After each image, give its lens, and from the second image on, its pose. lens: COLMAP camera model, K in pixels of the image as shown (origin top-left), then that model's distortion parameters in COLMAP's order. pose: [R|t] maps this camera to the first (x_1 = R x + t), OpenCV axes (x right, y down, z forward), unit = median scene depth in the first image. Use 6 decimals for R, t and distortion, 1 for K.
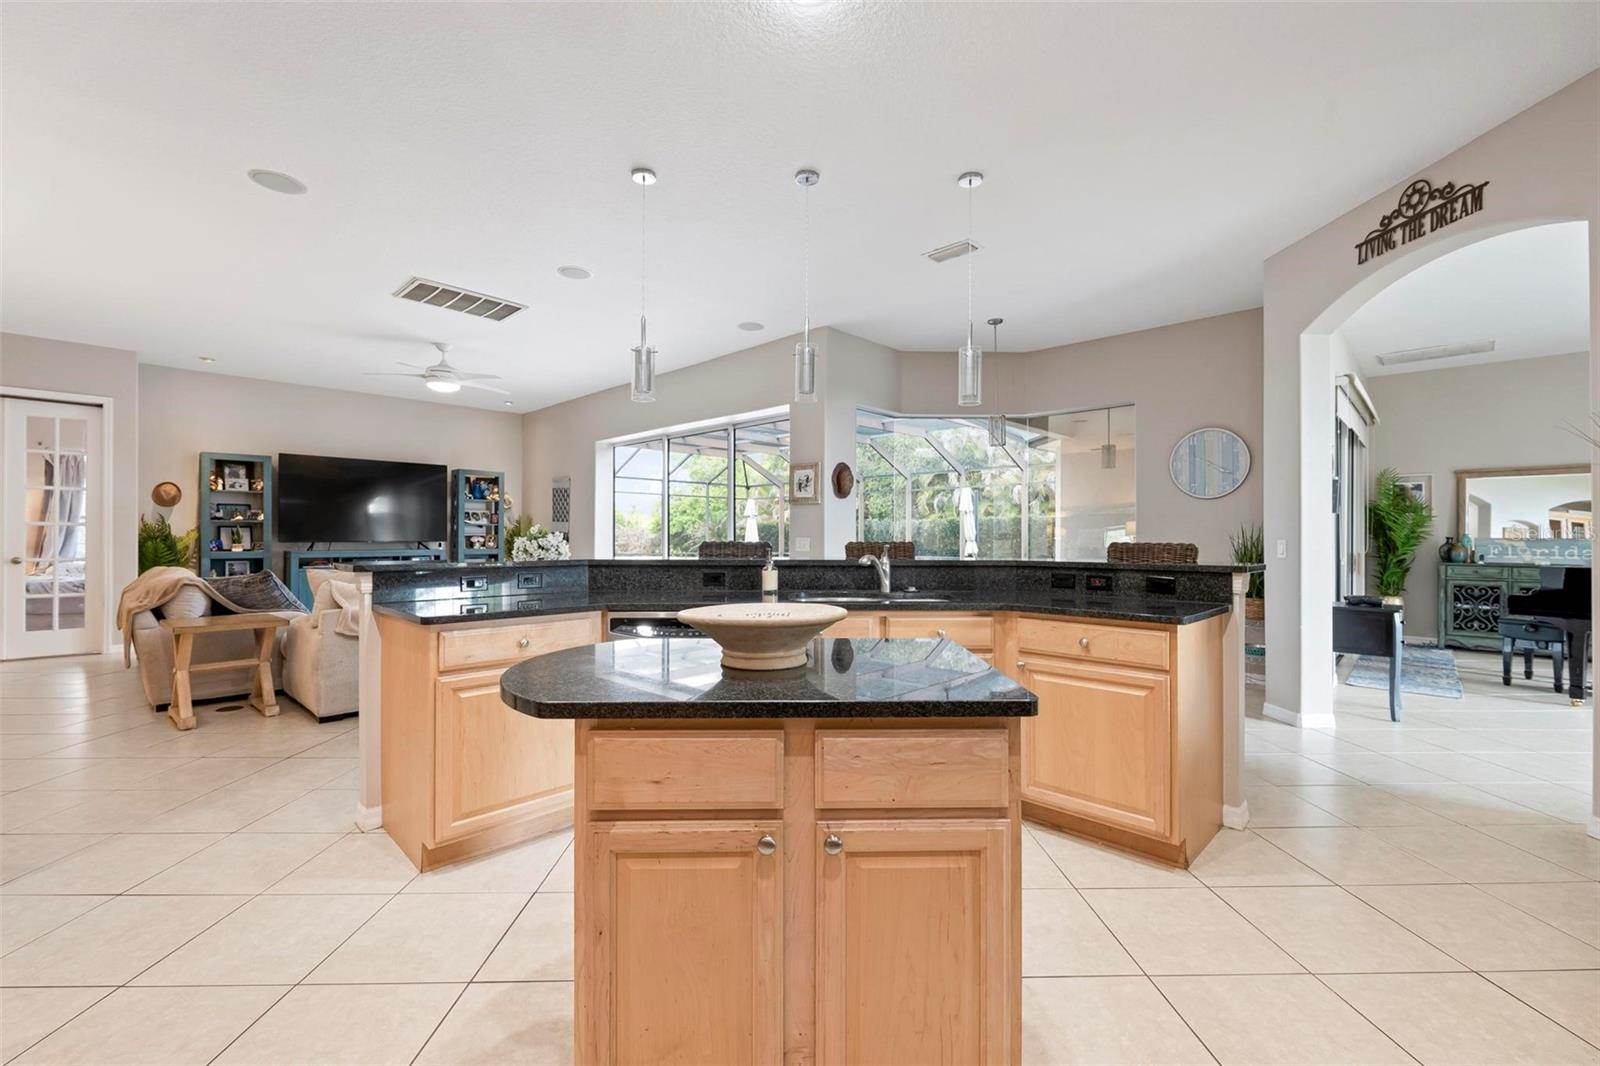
lens RADIAL K [[669.5, 0, 804.7], [0, 669.5, 533.5], [0, 0, 1]] dist [-0.001943, -0.000258]
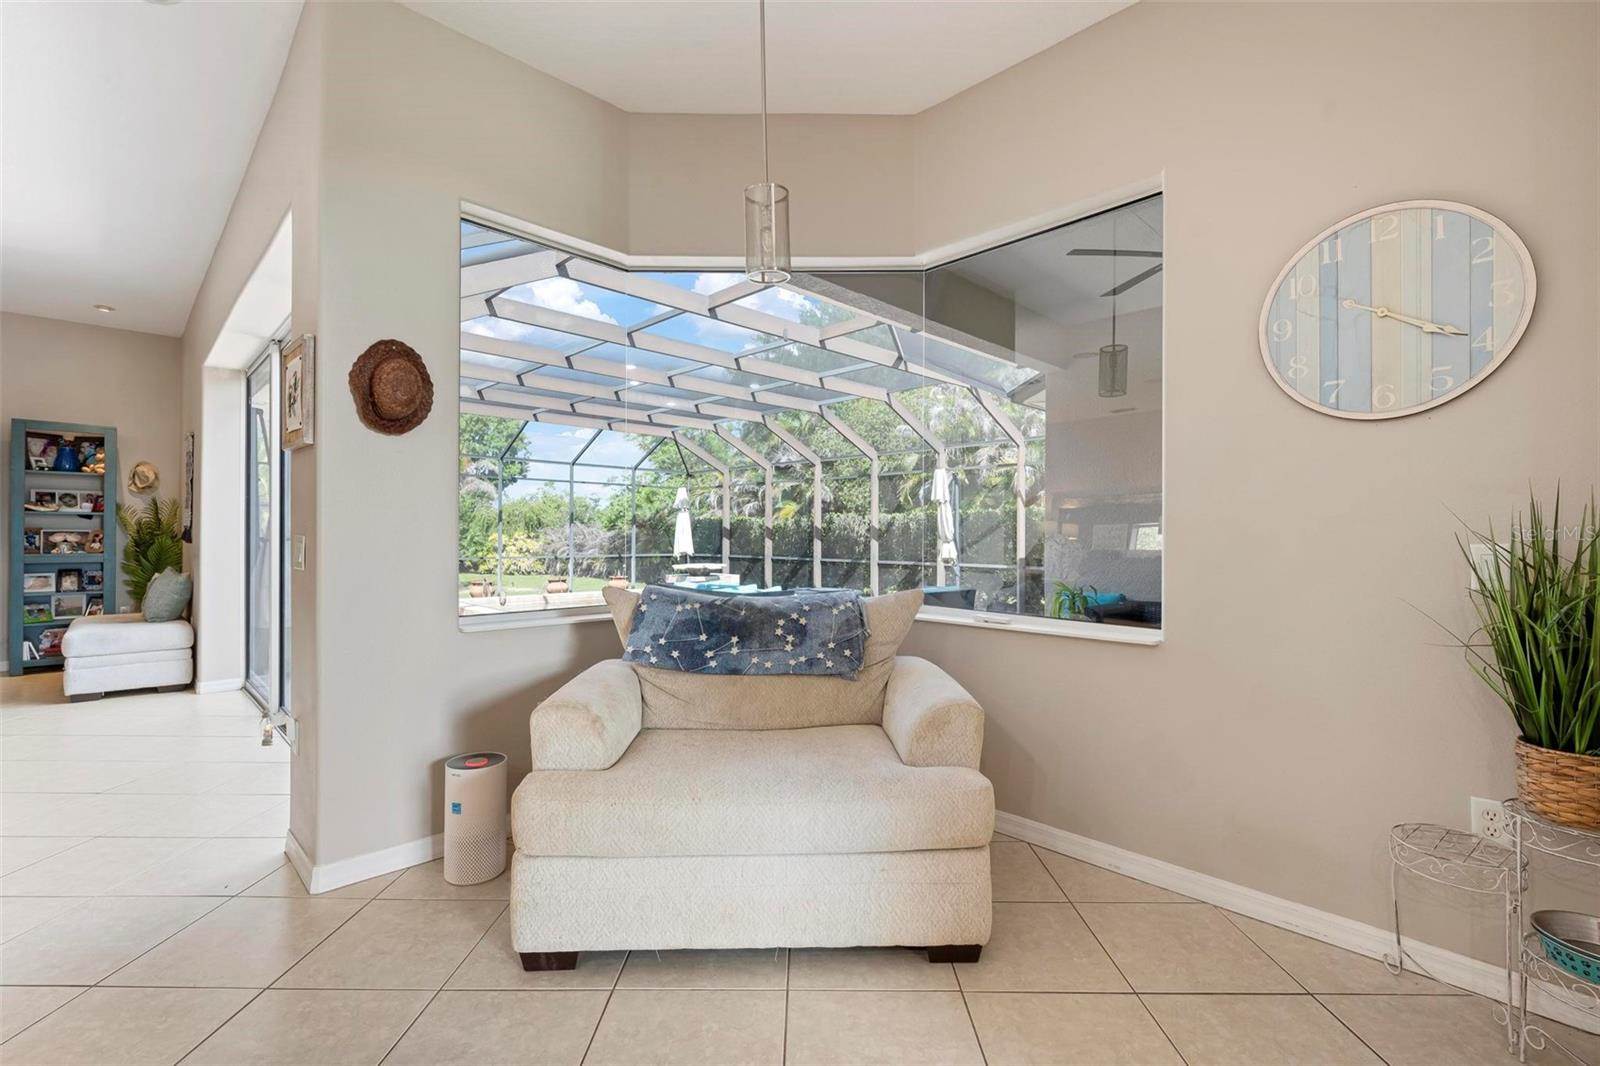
lens RADIAL K [[703.5, 0, 805.2], [0, 703.5, 533.0], [0, 0, 1]] dist [-0.000934, -0.000483]
pose [[0.999704, 0.001200, -0.024303, 0.268509], [-0.001150, 0.999997, 0.002066, 0.003592], [0.024306, -0.002037, 0.999702, 0.531775]]
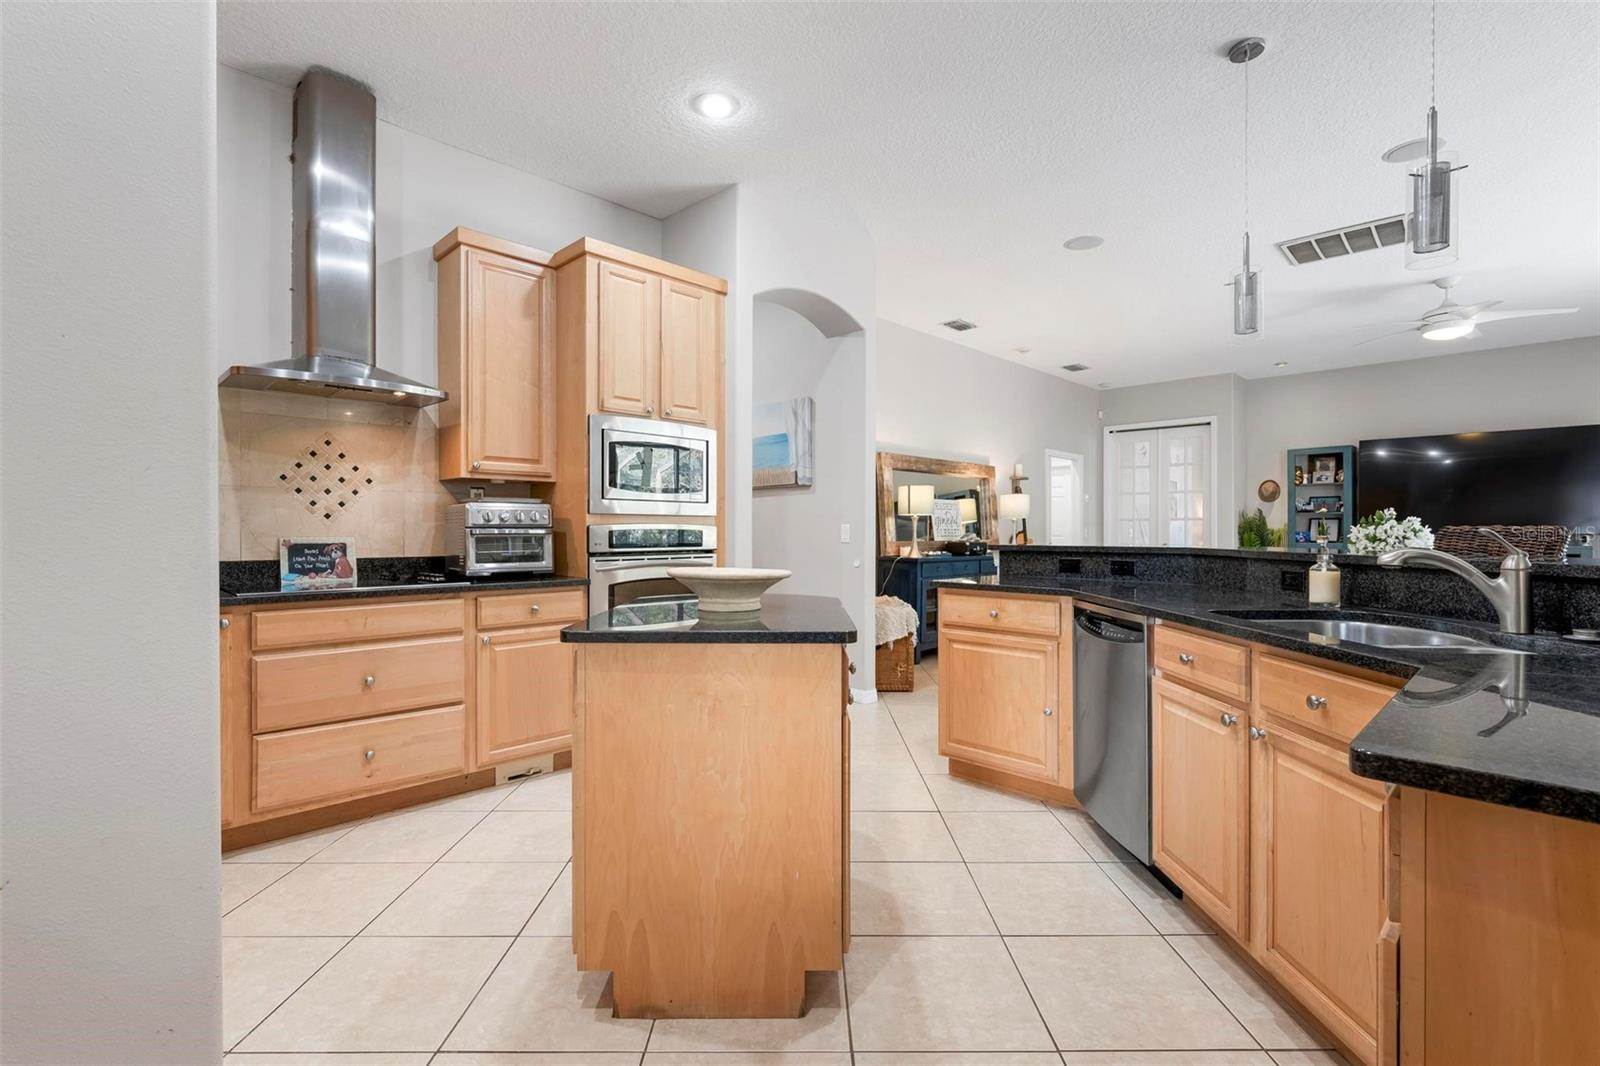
lens RADIAL K [[724.9, 0, 800.0], [0, 724.9, 533.0], [0, 0, 1]] dist [-0.000658, 0.000153]
pose [[-0.016923, 0.000744, -0.999857, 0.297819], [0.003859, 0.999992, 0.000679, 0.008733], [0.999849, -0.003847, -0.016926, 0.250498]]
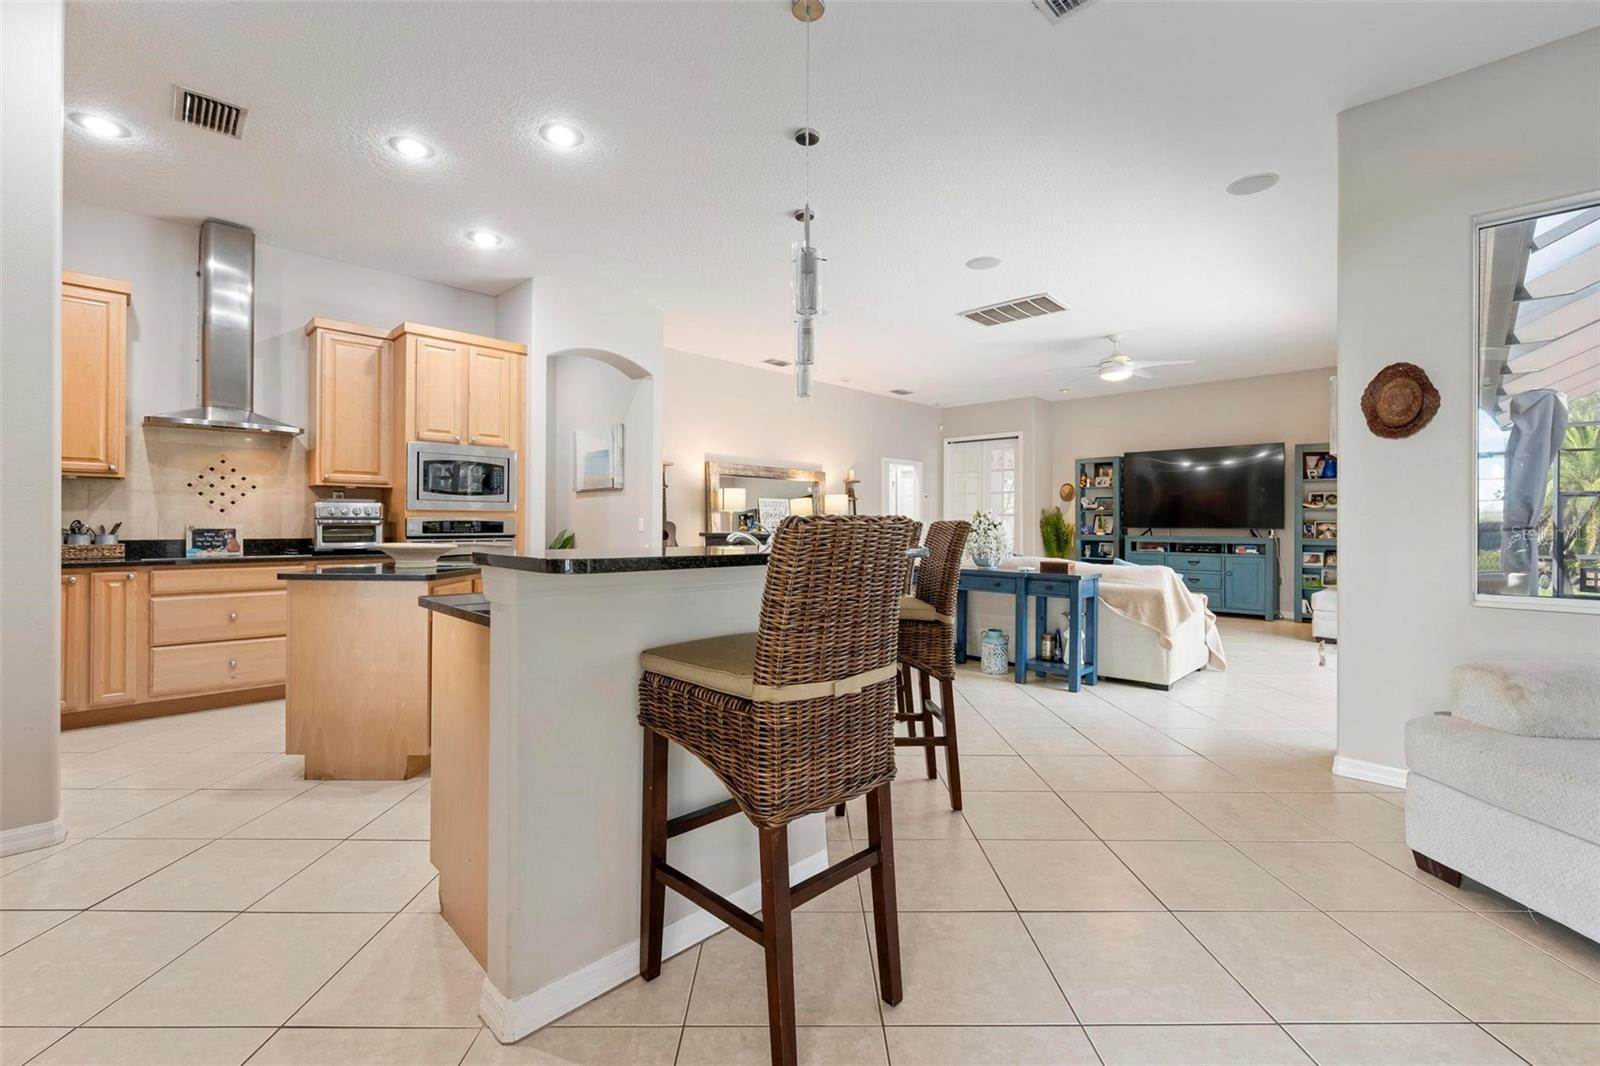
lens RADIAL K [[679.1, 0, 803.5], [0, 679.1, 521.2], [0, 0, 1]] dist [-0.000909, -0.000139]
pose [[-0.012246, -0.006105, -0.999906, 0.485659], [-0.001166, 0.999981, -0.006091, 0.010535], [0.999924, 0.001091, -0.012253, 0.509823]]
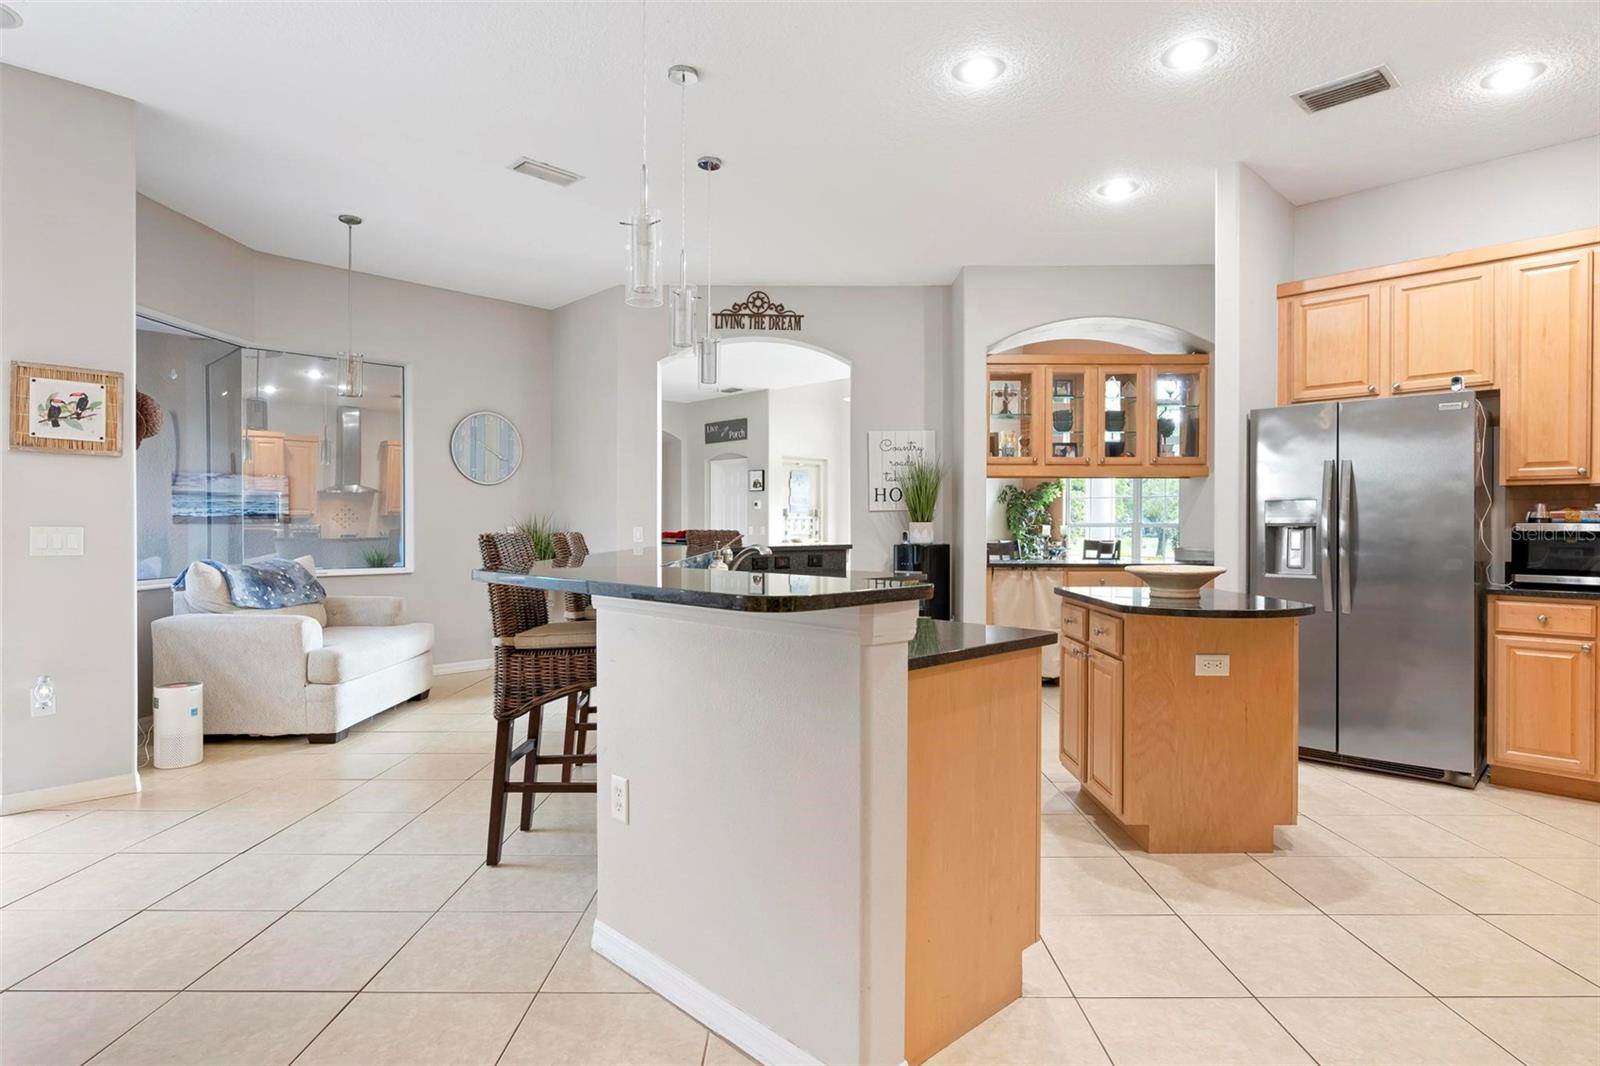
lens RADIAL K [[851.3, 0, 800.0], [0, 851.3, 533.0], [0, 0, 1]] dist [0.000906, -0.000028]
pose [[0.029807, -0.011940, 0.999484, -0.512704], [-0.007453, 0.999898, 0.012168, -0.000255], [-0.999528, -0.007811, 0.029715, 0.421199]]
